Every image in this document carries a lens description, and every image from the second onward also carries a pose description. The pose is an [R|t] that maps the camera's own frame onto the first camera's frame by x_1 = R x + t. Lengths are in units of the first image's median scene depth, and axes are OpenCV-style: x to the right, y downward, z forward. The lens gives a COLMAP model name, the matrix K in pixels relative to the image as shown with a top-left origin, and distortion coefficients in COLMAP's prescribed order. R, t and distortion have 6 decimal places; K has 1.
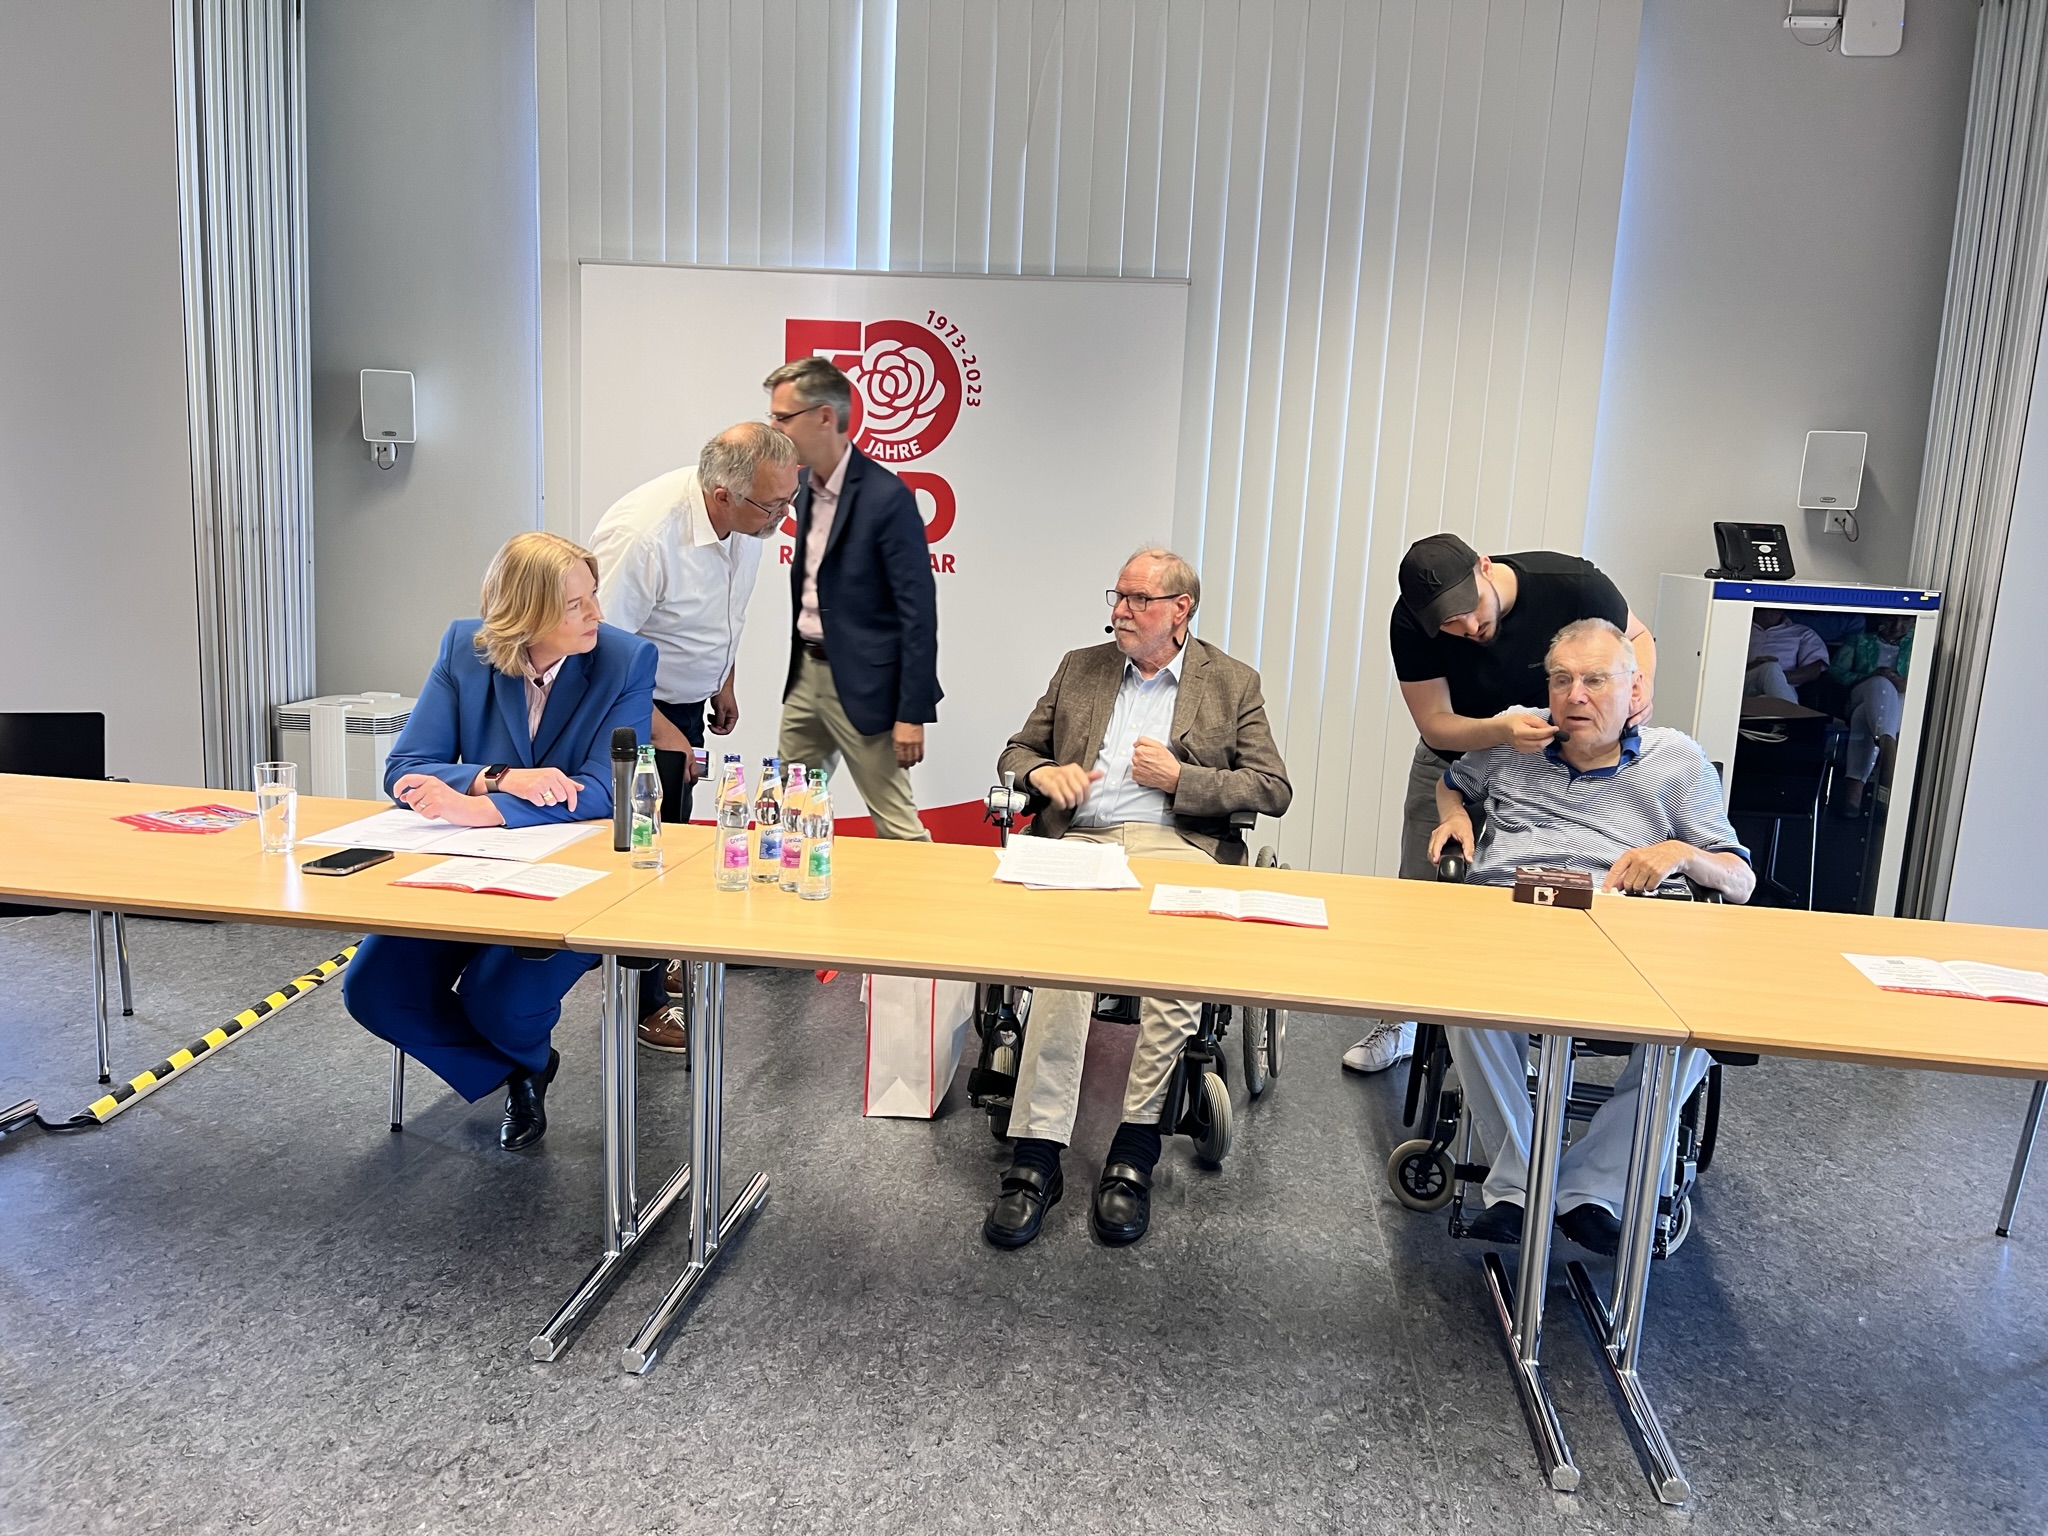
lens RADIAL K [[1550.7, 0, 1021.4], [0, 1550.7, 782.9], [0, 0, 1]] dist [0.051609, -0.011693]
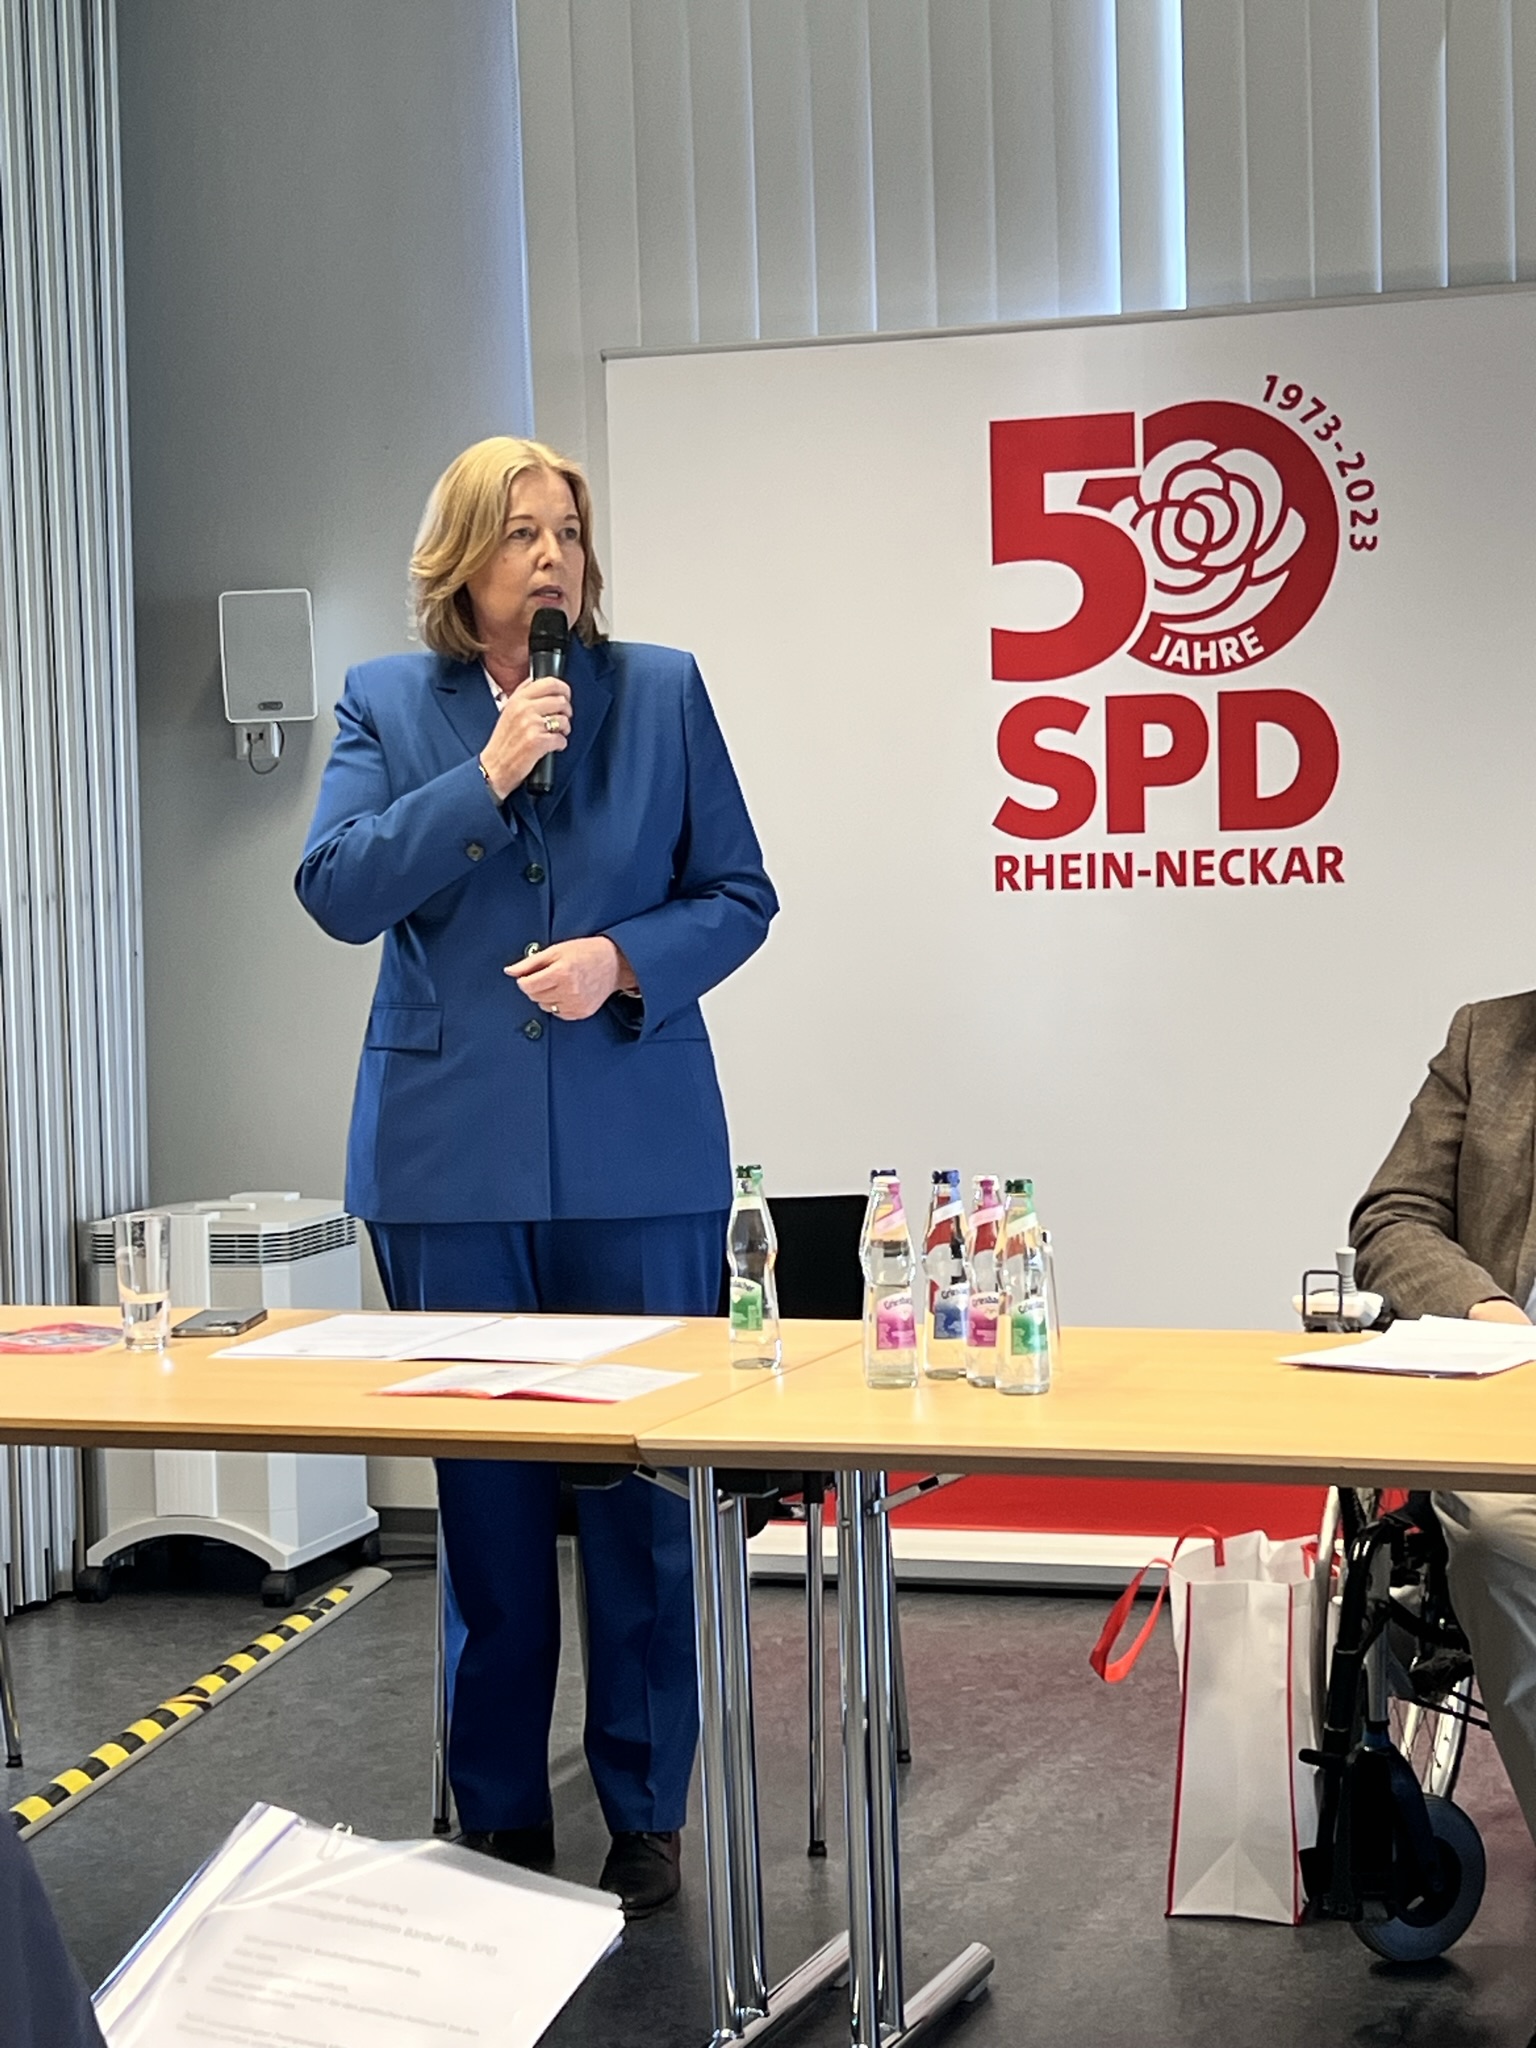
lens RADIAL K [[4010.8, 0, 765.1], [0, 4010.8, 1023.7], [0, 0, 1]] dist [0.253601, 0.000000]
pose [[0.971080, -0.063996, -0.230017, 0.071827], [0.036334, 0.991797, -0.122548, 0.061659], [0.235973, 0.110647, 0.965440, -0.287316]]
